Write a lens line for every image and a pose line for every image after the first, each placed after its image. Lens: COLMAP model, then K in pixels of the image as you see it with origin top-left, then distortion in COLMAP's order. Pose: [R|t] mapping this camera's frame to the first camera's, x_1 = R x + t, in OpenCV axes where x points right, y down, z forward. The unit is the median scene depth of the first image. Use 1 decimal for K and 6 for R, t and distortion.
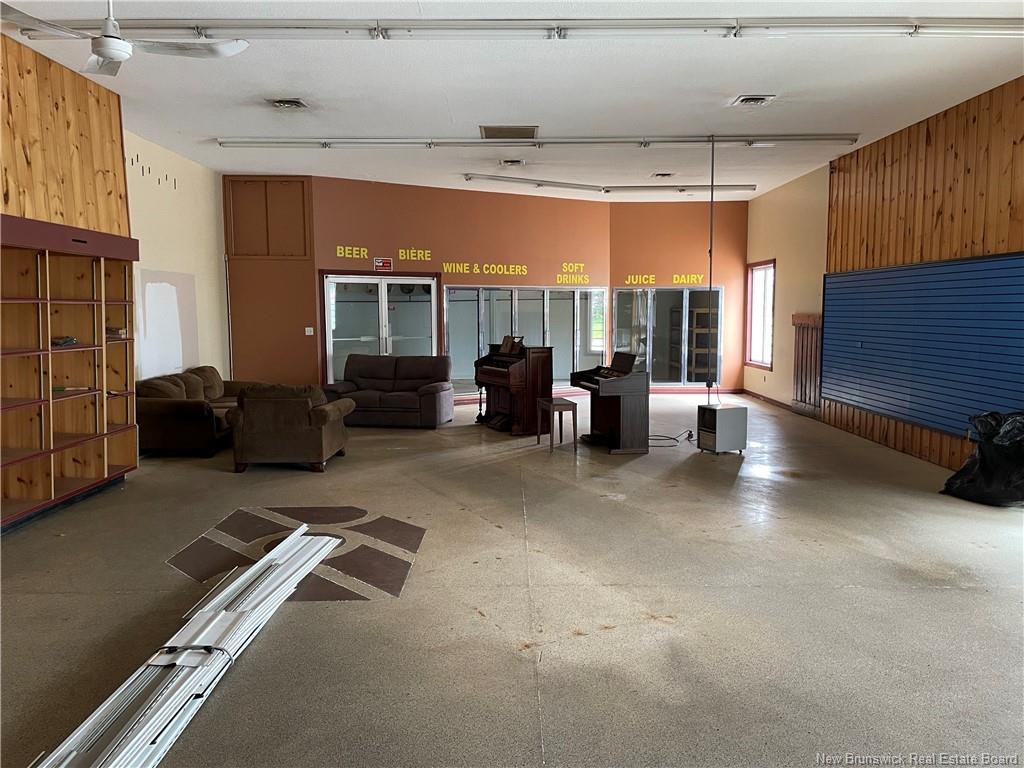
lens RADIAL K [[779.2, 0, 518.1], [0, 779.2, 387.9], [0, 0, 1]] dist [0.101786, -0.145272]
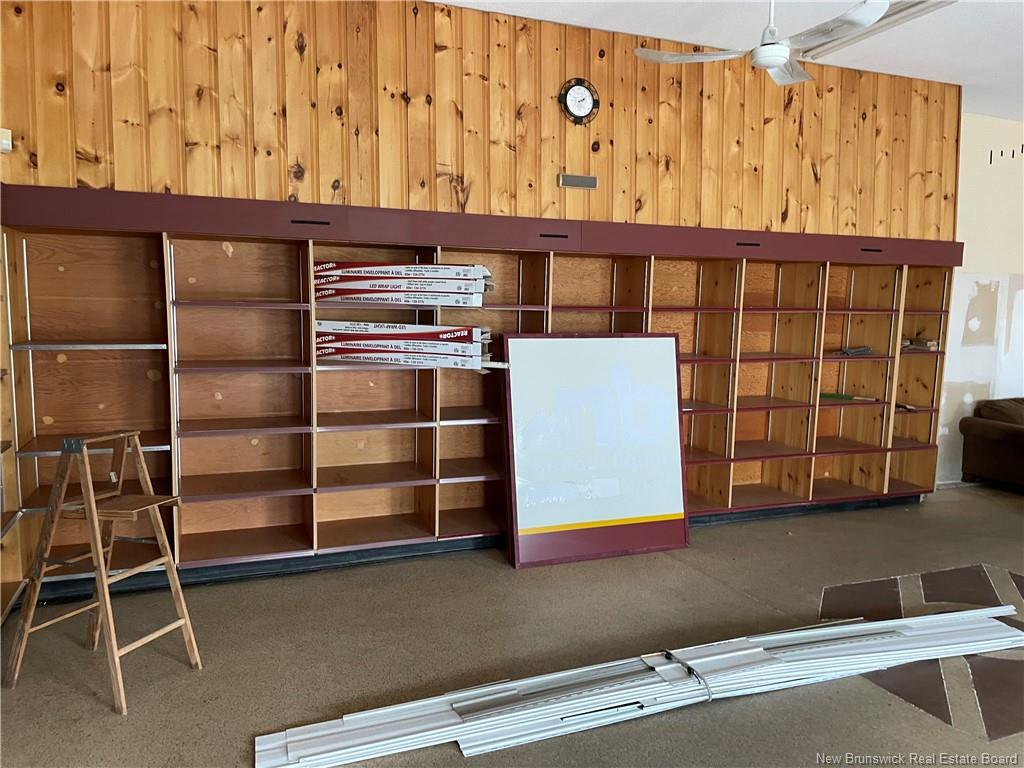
lens RADIAL K [[779.2, 0, 518.1], [0, 779.2, 387.9], [0, 0, 1]] dist [0.101786, -0.145272]
pose [[0.341269, 0.091706, -0.935482, 0.242500], [-0.103159, 0.992872, 0.059700, -0.029147], [0.934288, 0.076130, 0.348296, 0.267728]]
